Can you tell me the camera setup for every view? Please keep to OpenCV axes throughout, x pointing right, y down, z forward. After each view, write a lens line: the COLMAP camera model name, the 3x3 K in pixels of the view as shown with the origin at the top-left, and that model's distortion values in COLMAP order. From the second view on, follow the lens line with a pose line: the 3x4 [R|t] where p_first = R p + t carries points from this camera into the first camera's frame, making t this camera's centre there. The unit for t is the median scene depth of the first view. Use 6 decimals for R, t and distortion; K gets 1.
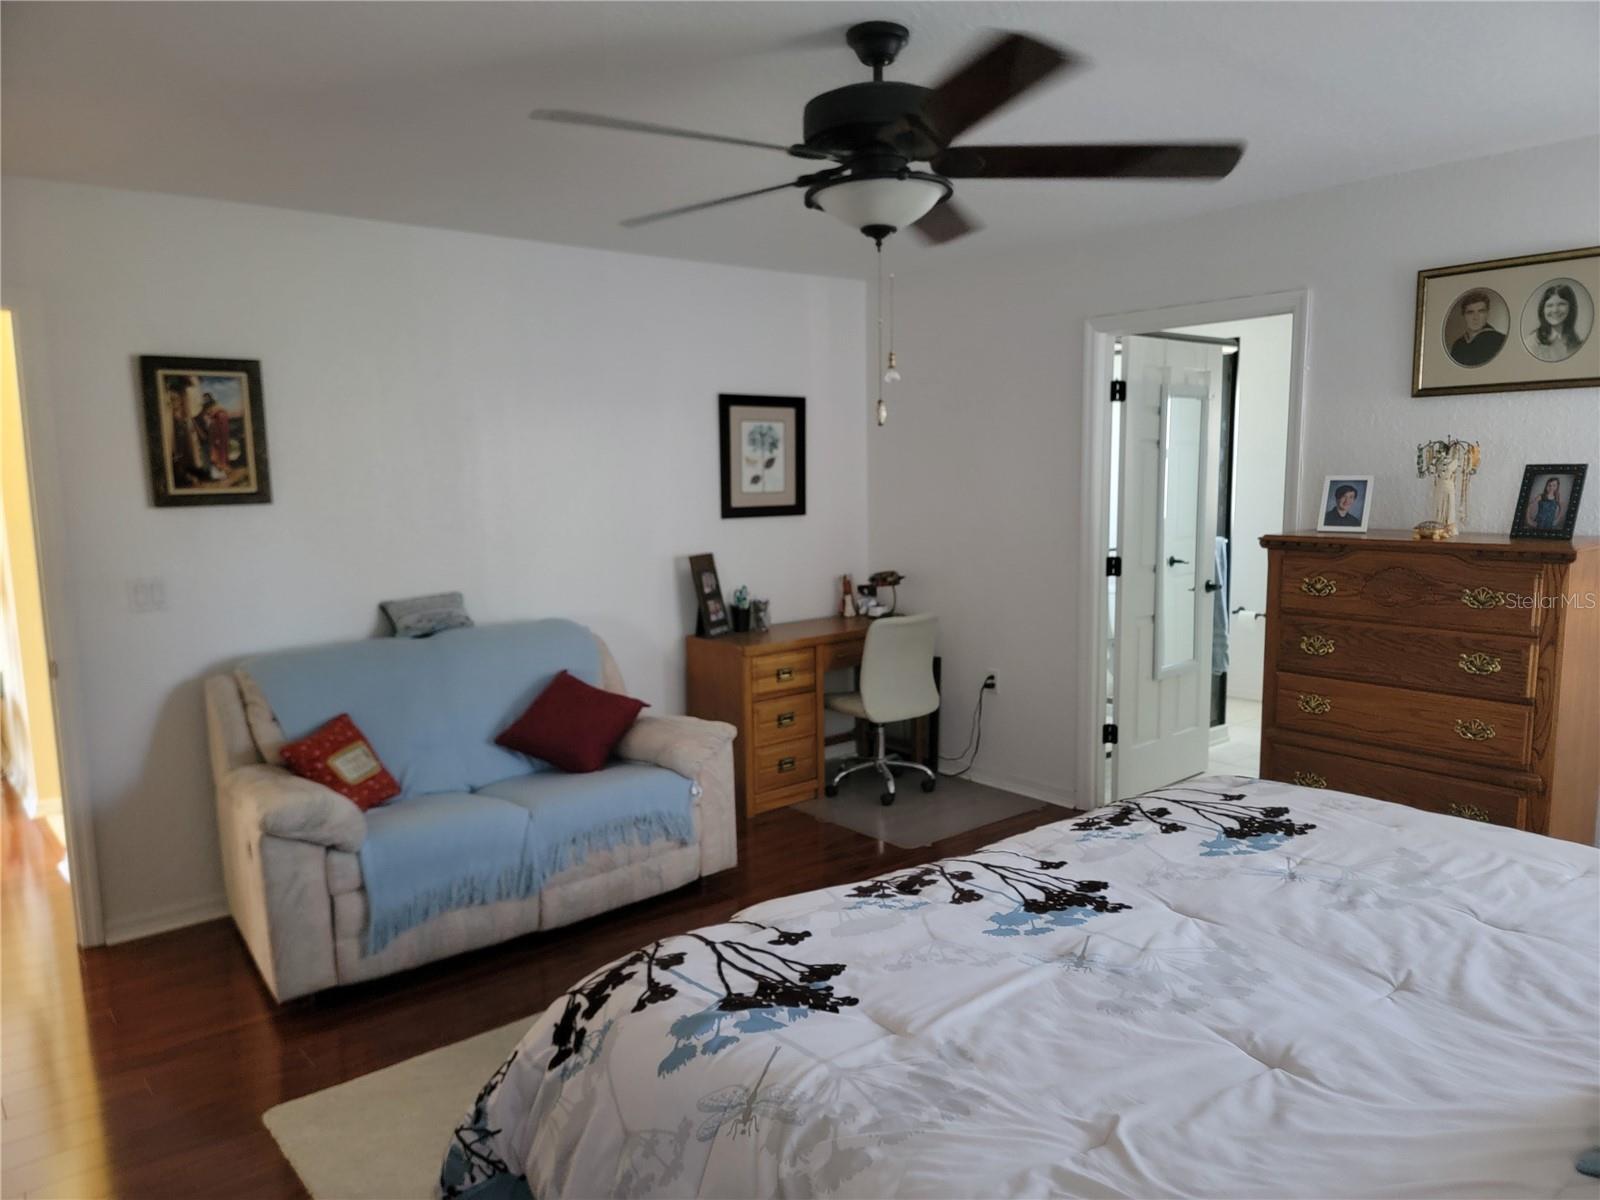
lens RADIAL K [[1121.4, 0, 803.1], [0, 1121.4, 614.0], [0, 0, 1]] dist [0.073464, -0.062133]
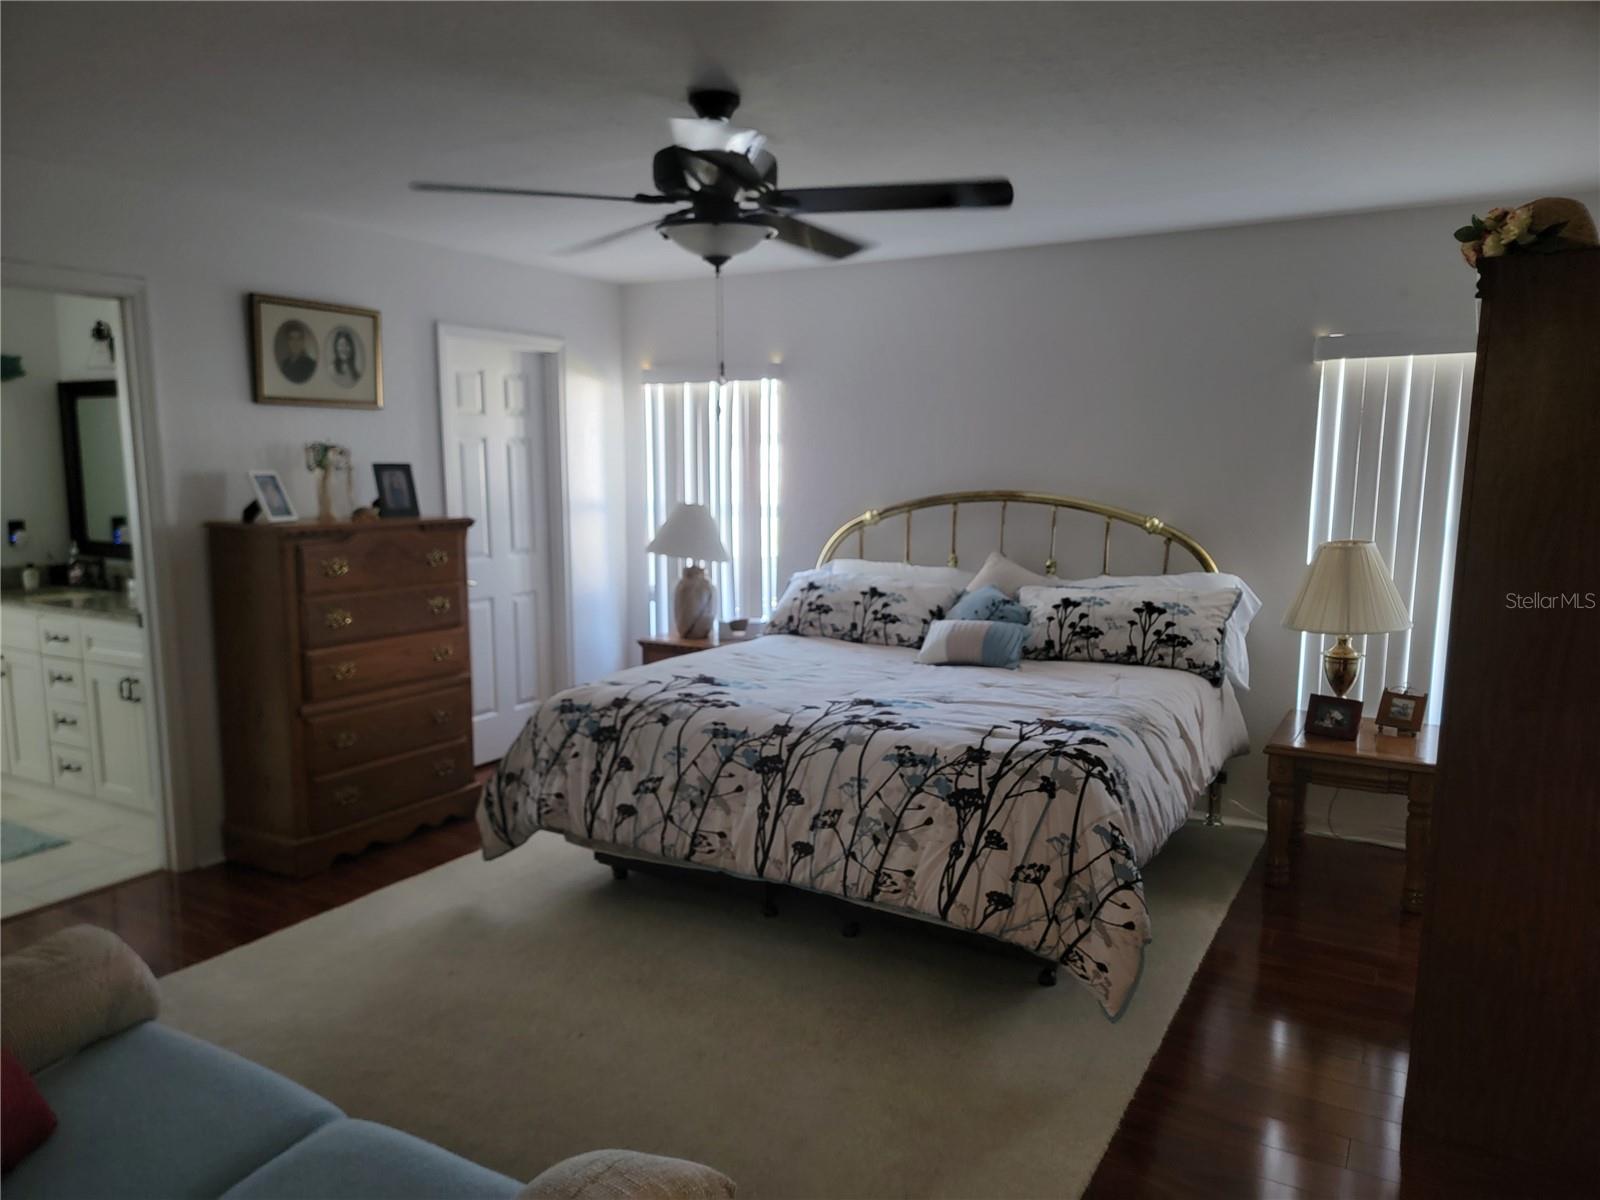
lens RADIAL K [[1121.4, 0, 803.1], [0, 1121.4, 614.0], [0, 0, 1]] dist [0.073464, -0.062133]
pose [[-0.341979, -0.114141, 0.932750, -0.804640], [0.126425, 0.977983, 0.166028, -0.111971], [-0.931164, 0.174701, -0.320019, 0.965858]]
